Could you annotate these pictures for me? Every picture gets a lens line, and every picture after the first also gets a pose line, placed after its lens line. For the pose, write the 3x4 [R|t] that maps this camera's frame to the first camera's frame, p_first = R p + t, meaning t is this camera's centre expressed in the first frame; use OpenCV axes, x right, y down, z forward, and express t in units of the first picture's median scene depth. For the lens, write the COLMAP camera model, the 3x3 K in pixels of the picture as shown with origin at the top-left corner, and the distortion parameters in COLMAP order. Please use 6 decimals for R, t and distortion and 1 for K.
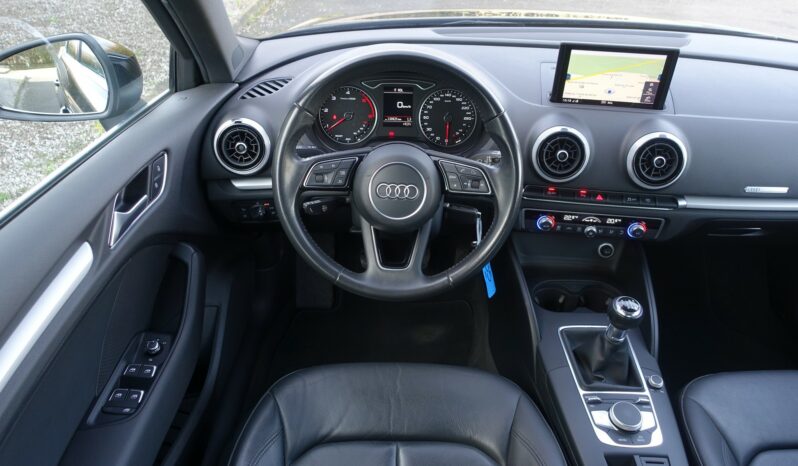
lens RADIAL K [[548.2, 0, 401.2], [0, 548.2, 228.6], [0, 0, 1]] dist [-0.001503, 0.003762]
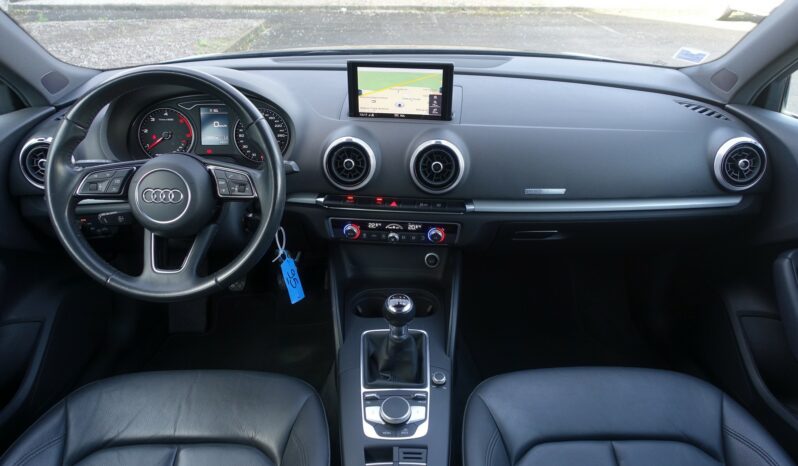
lens RADIAL K [[548.2, 0, 399.7], [0, 548.2, 230.5], [0, 0, 1]] dist [-0.001503, 0.003762]
pose [[0.999678, -0.025003, 0.004331, 0.378287], [0.025275, 0.996254, -0.082700, 0.082798], [-0.002247, 0.082783, 0.996565, -0.043087]]
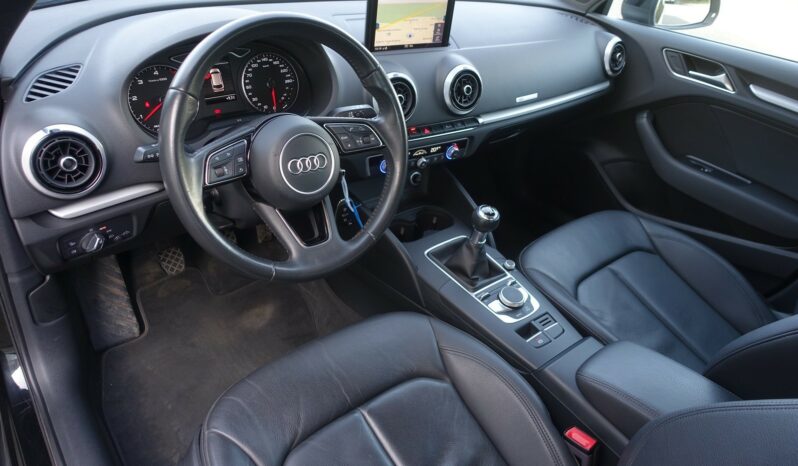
lens RADIAL K [[548.2, 0, 400.6], [0, 548.2, 228.4], [0, 0, 1]] dist [-0.001503, 0.003762]
pose [[0.777608, -0.305732, 0.549413, -0.373586], [0.265030, 0.951777, 0.154528, -0.056098], [-0.570163, 0.025449, 0.821138, 0.110425]]
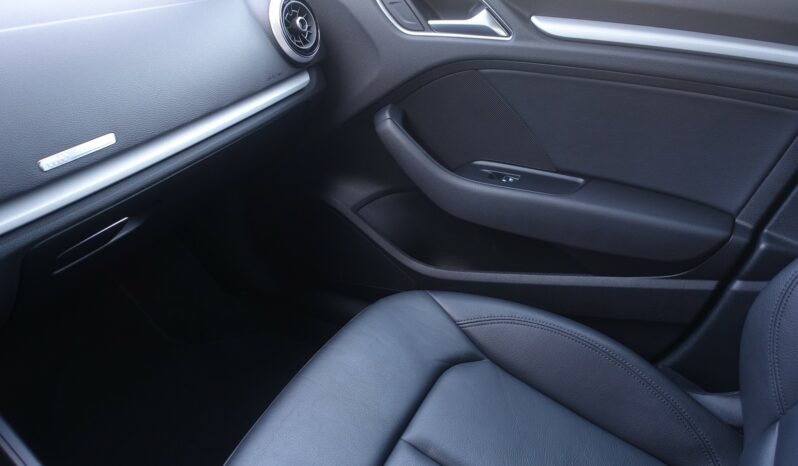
lens RADIAL K [[548.2, 0, 396.2], [0, 548.2, 231.0], [0, 0, 1]] dist [-0.001503, 0.003762]
pose [[0.464590, -0.481772, 0.743002, 0.376343], [0.503902, 0.833791, 0.225557, 0.026120], [-0.728175, 0.269609, 0.630137, 0.465812]]
